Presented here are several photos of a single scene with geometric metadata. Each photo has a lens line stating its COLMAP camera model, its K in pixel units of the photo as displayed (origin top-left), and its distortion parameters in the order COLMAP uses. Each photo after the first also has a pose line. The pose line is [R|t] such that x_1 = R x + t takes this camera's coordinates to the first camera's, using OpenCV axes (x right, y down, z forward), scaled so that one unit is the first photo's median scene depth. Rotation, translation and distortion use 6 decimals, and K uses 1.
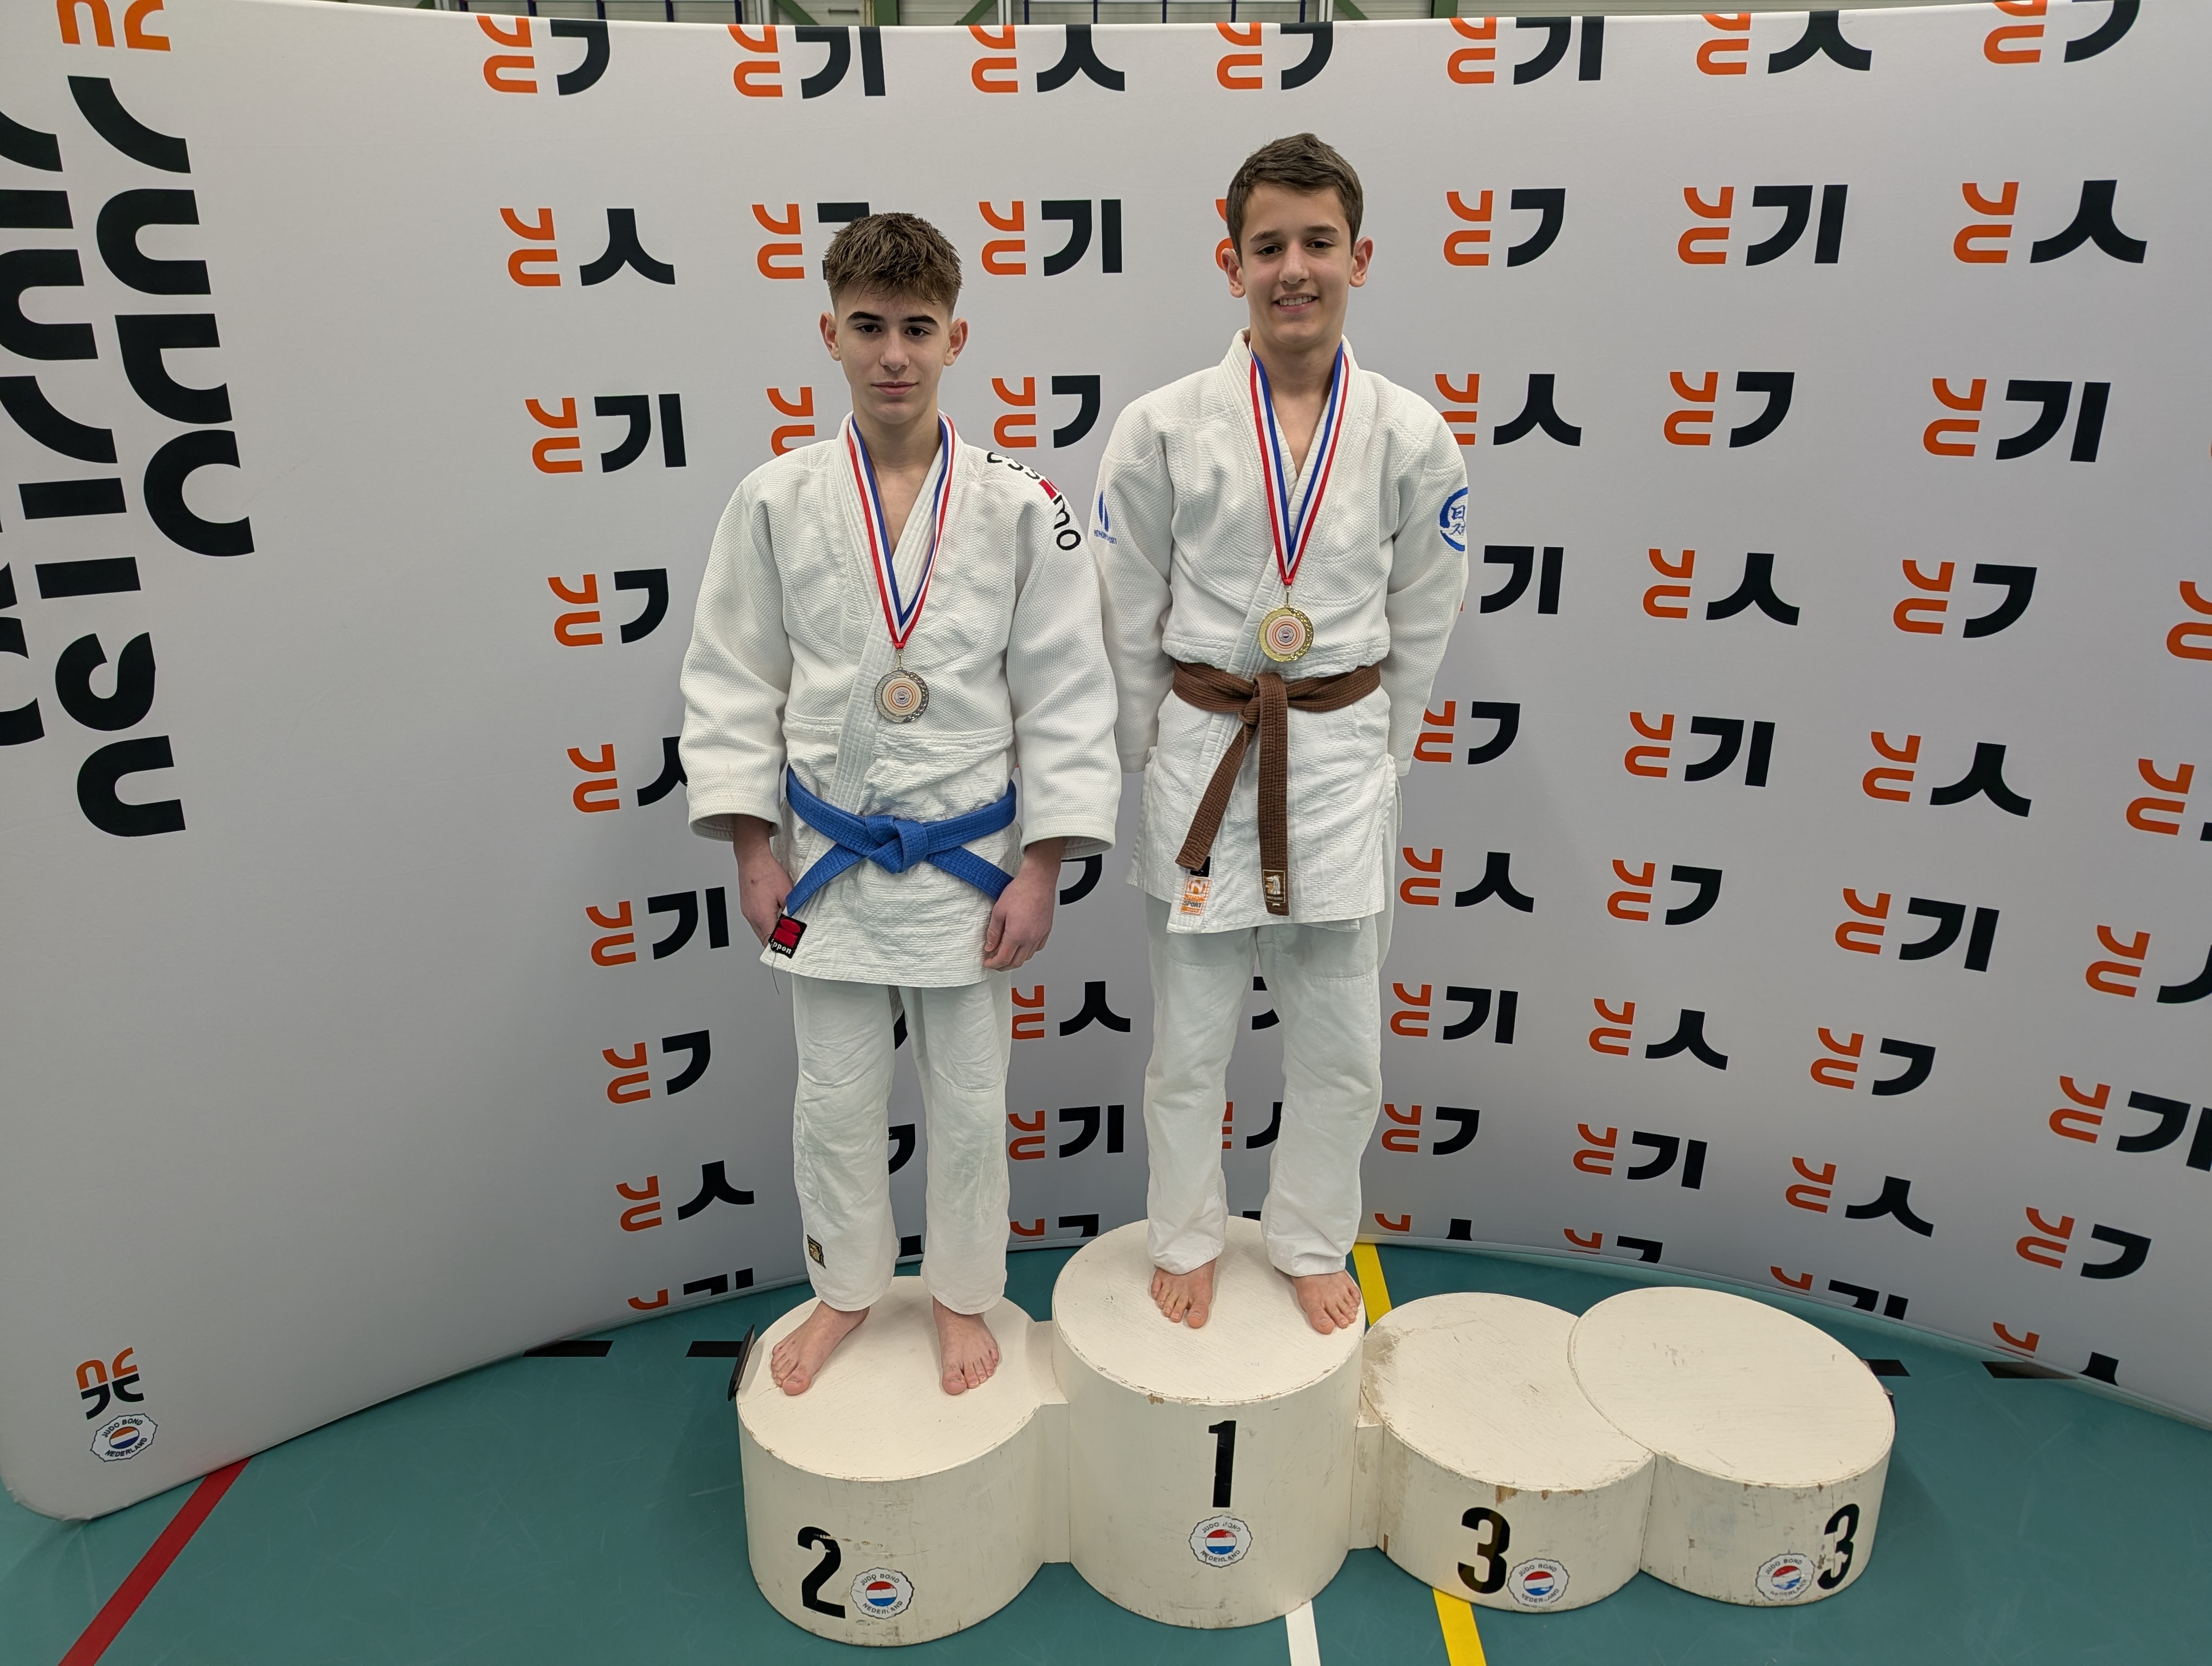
lens RADIAL K [[1463.3, 0, 1089.2], [0, 1463.3, 817.0], [0, 0, 1]] dist [0.039055, -0.025843]
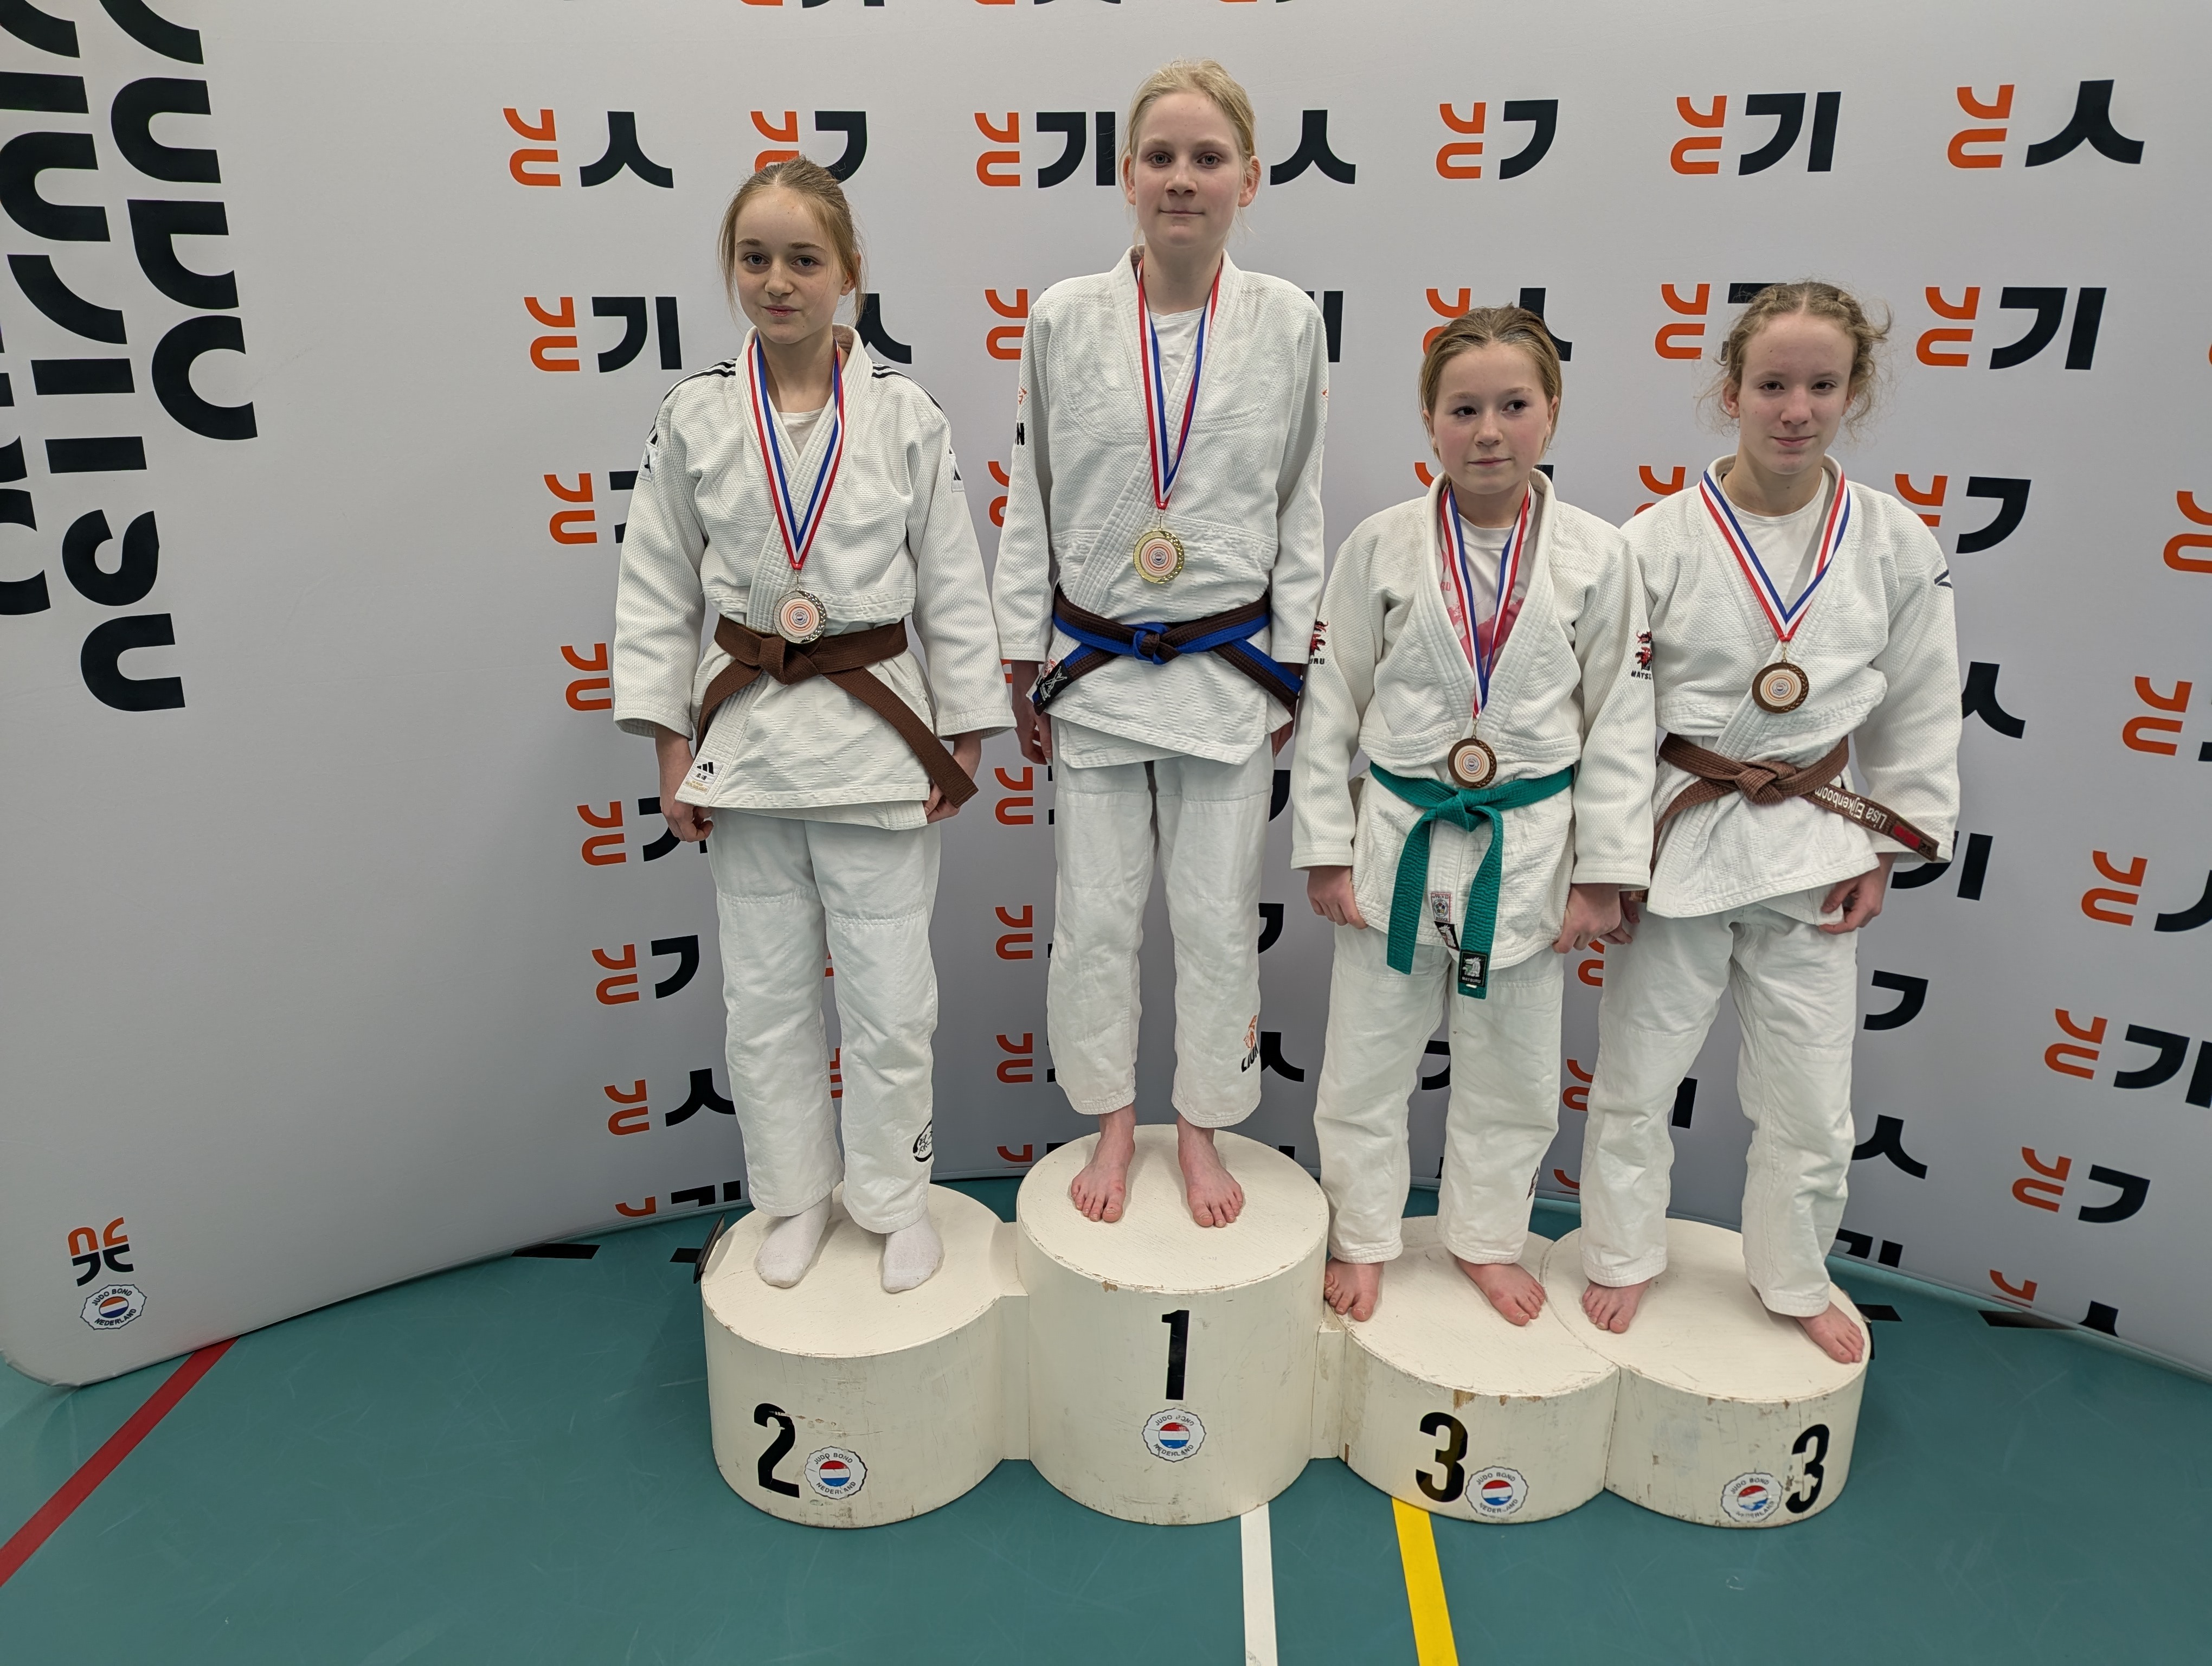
lens RADIAL K [[1463.3, 0, 1117.5], [0, 1463.3, 845.1], [0, 0, 1]] dist [0.039055, -0.025843]
pose [[0.999032, 0.022224, -0.037963, 0.076765], [-0.022762, 0.999646, -0.013793, 0.102324], [0.037643, 0.014643, 0.999184, -0.002788]]
